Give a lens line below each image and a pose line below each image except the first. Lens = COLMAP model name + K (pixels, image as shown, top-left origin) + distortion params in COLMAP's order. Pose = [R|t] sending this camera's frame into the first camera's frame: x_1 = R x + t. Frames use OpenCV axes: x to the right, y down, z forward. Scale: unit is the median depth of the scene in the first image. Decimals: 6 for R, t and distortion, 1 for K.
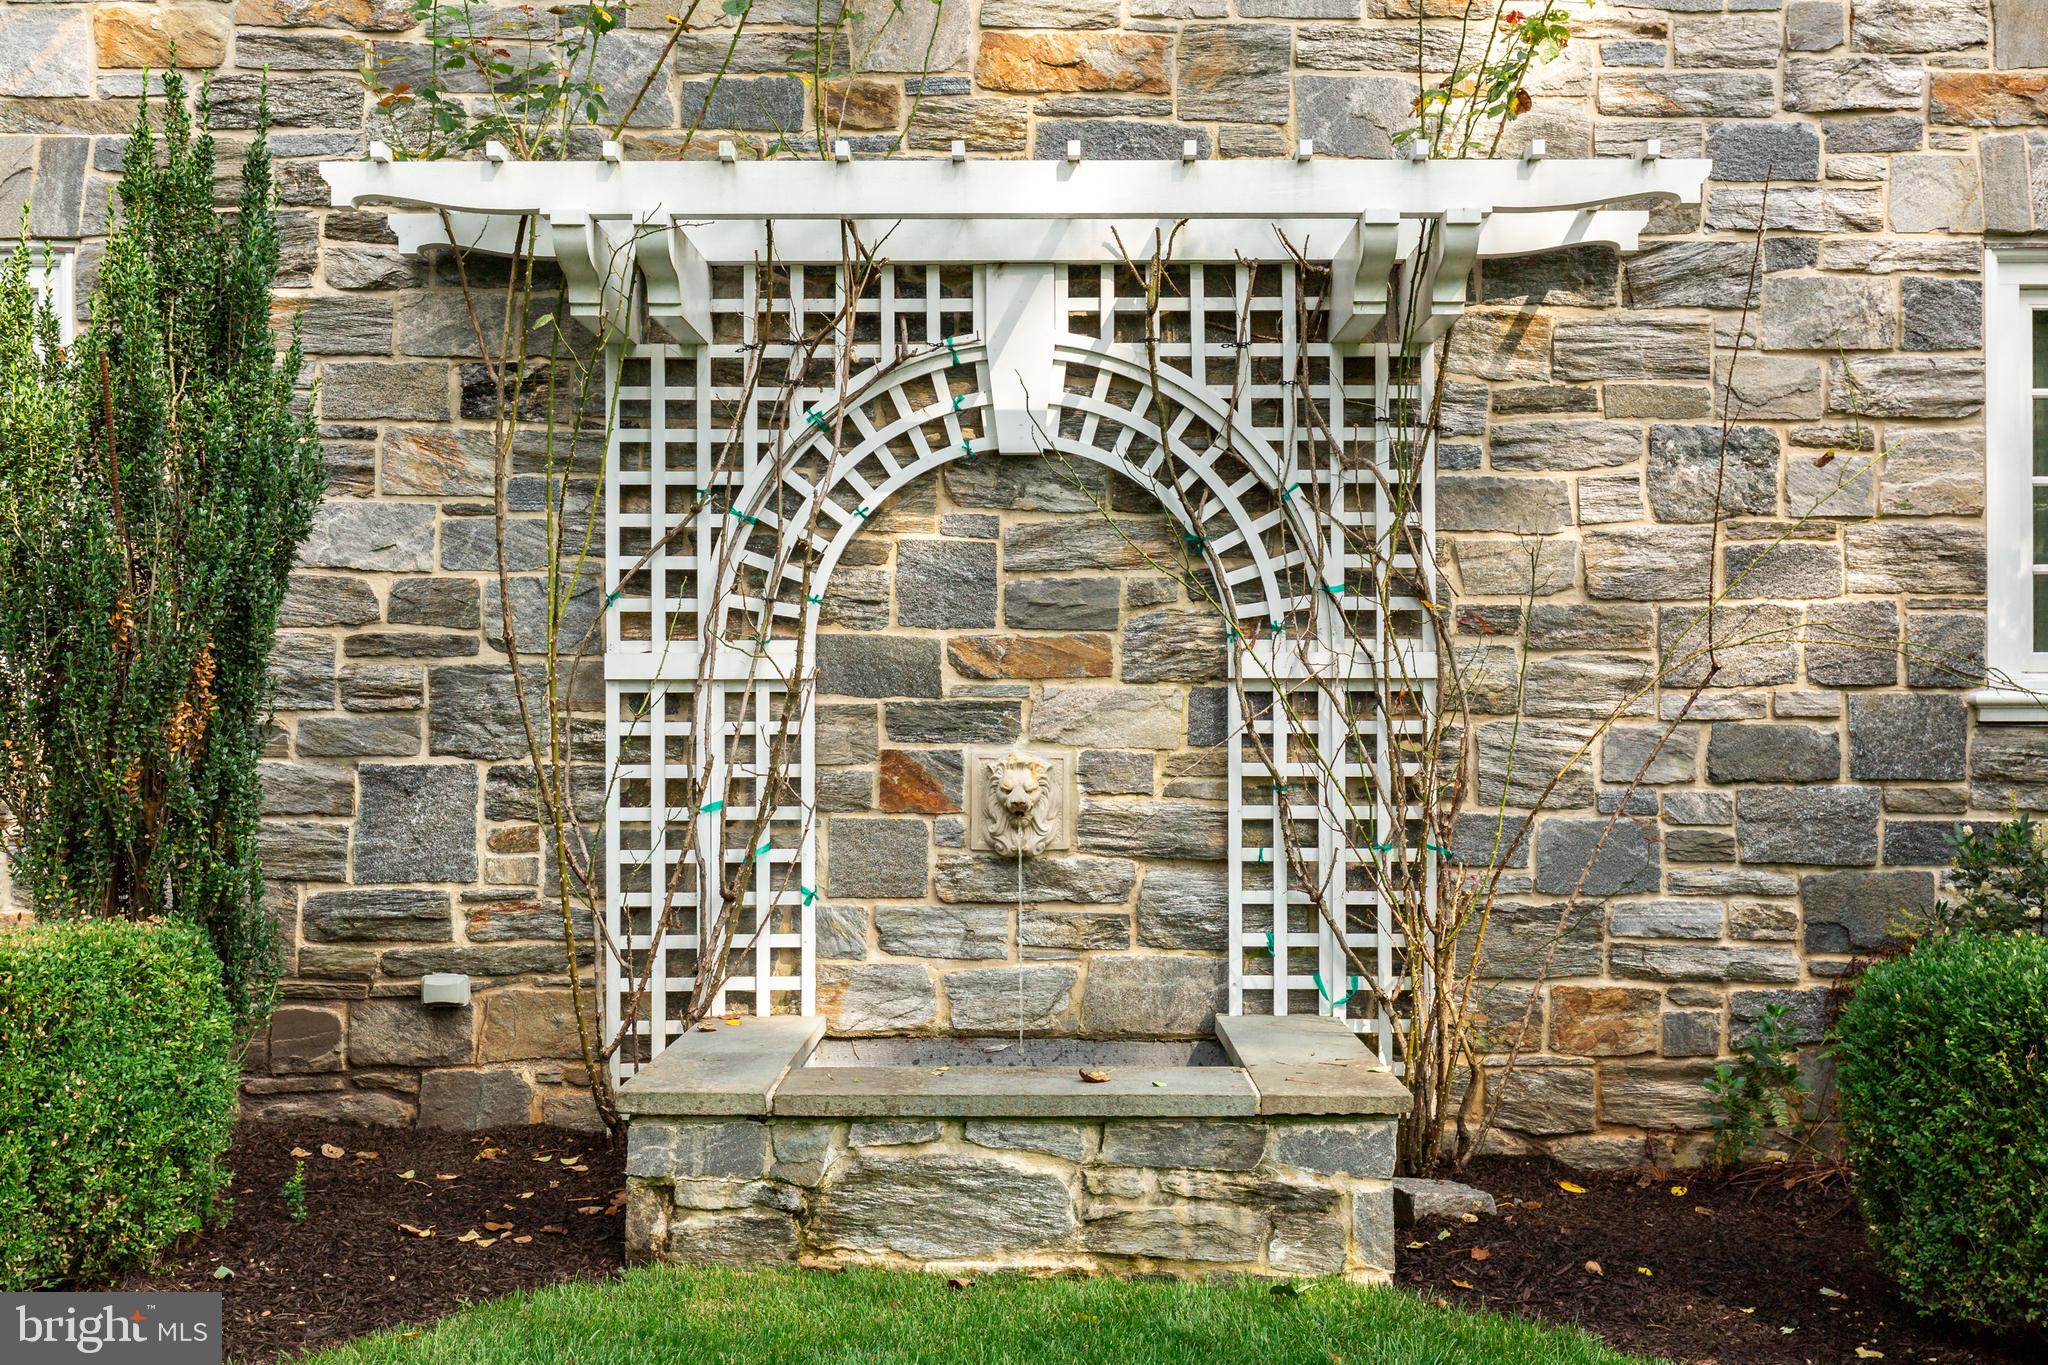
lens RADIAL K [[2051.6, 0, 940.4], [0, 2051.6, 710.7], [0, 0, 1]] dist [0.014805, 0.000000]
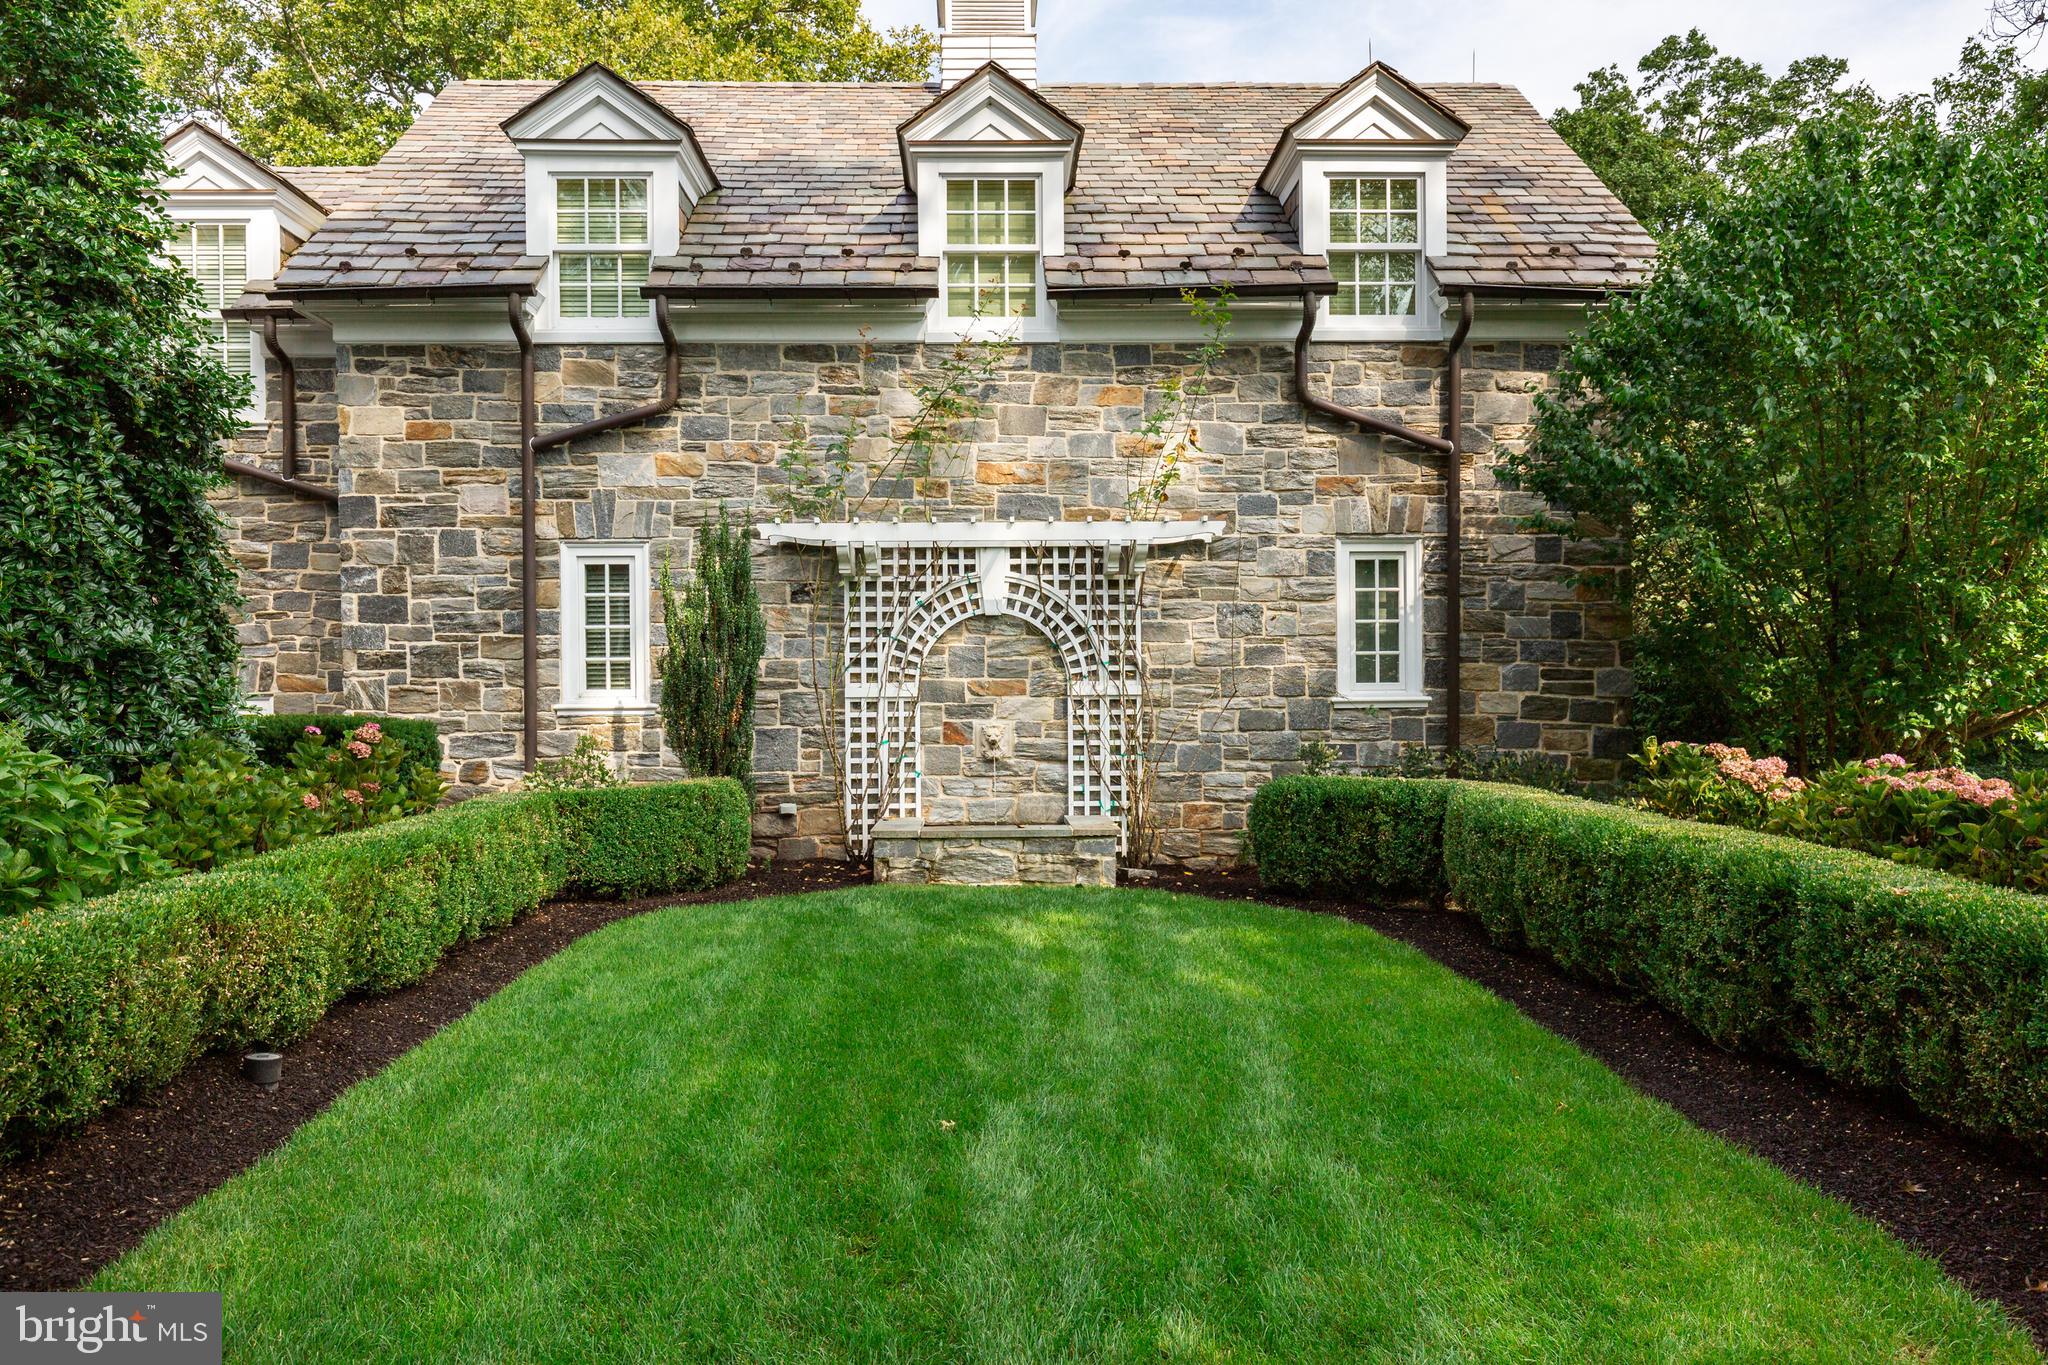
lens RADIAL K [[1533.9, 0, 1022.3], [0, 1533.9, 682.0], [0, 0, 1]] dist [-0.003426, -0.000009]
pose [[0.996781, -0.006034, 0.079946, -0.088285], [0.006340, 0.999974, -0.003577, -0.026470], [-0.079922, 0.004072, 0.996793, -1.077803]]
